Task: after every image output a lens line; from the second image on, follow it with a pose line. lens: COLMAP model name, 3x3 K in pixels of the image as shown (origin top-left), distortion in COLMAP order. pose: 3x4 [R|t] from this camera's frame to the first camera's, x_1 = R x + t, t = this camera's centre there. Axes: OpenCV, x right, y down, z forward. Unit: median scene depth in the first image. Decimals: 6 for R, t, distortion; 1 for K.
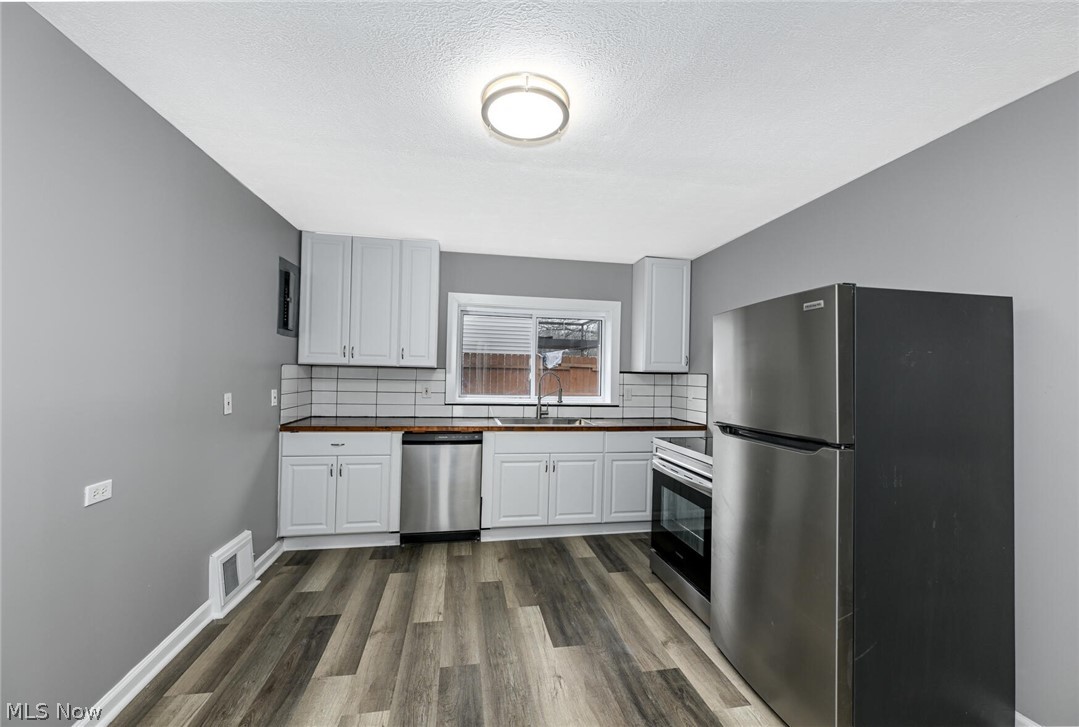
lens RADIAL K [[474.9, 0, 534.2], [0, 474.9, 362.9], [0, 0, 1]] dist [0.000463, 0.000078]
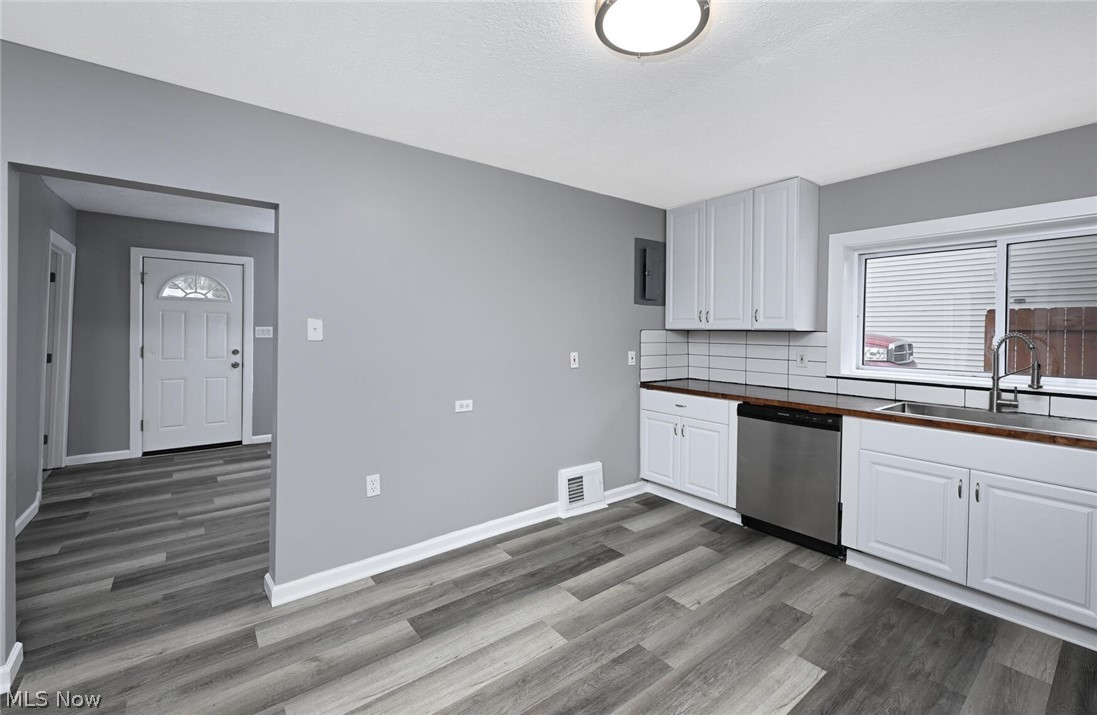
lens RADIAL K [[448.9, 0, 517.7], [0, 448.9, 334.8], [0, 0, 1]] dist [-0.000708, -0.000194]
pose [[0.422391, -0.009068, -0.906368, 0.335830], [0.018141, 0.999834, -0.001549, 0.011166], [0.906232, -0.015788, 0.422486, 0.262661]]
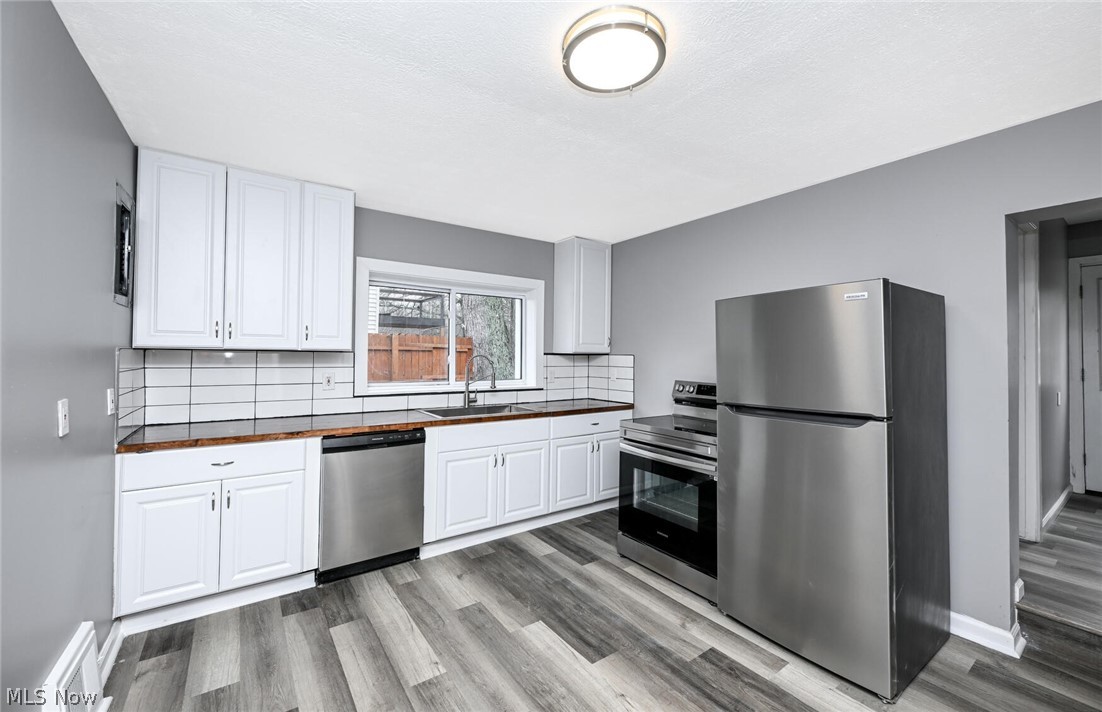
lens RADIAL K [[476.0, 0, 562.8], [0, 476.0, 345.6], [0, 0, 1]] dist [-0.000438, -0.000347]
pose [[0.893694, -0.003572, 0.448662, -0.283397], [-0.000072, 0.999967, 0.008104, -0.006458], [-0.448676, -0.007275, 0.893665, 0.156251]]
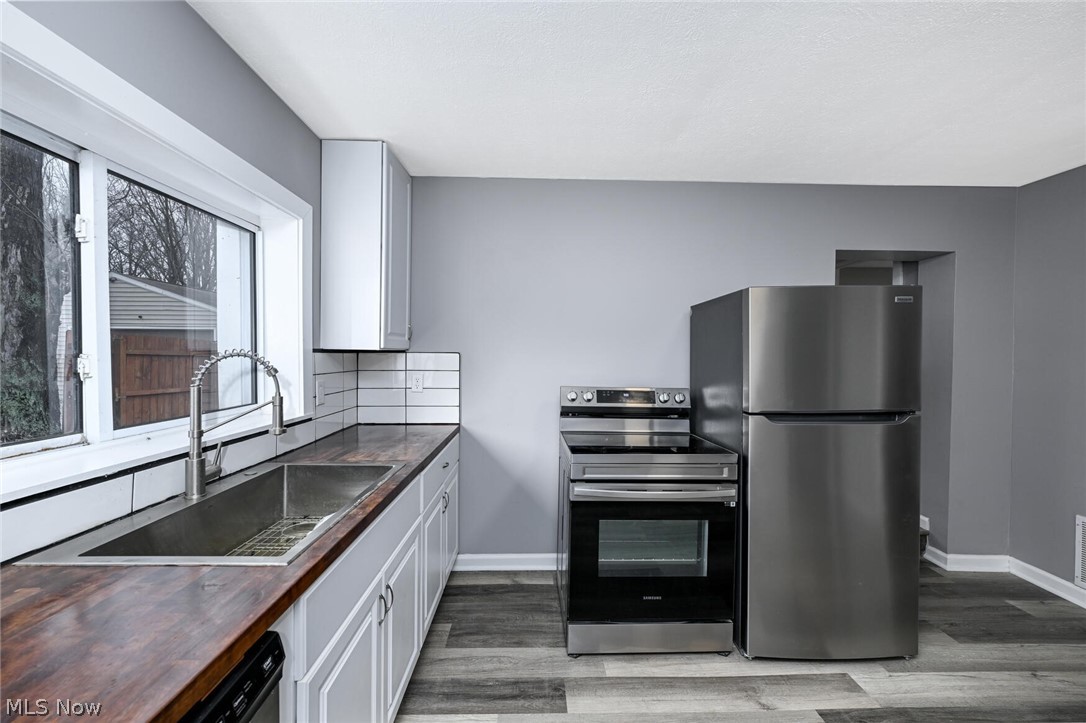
lens RADIAL K [[434.5, 0, 543.0], [0, 434.5, 358.0], [0, 0, 1]] dist [0.000034, -0.000291]
pose [[0.115113, -0.024627, 0.993047, -0.319439], [-0.025386, 0.999293, 0.027725, 0.011039], [-0.993028, -0.028401, 0.114407, 0.914344]]
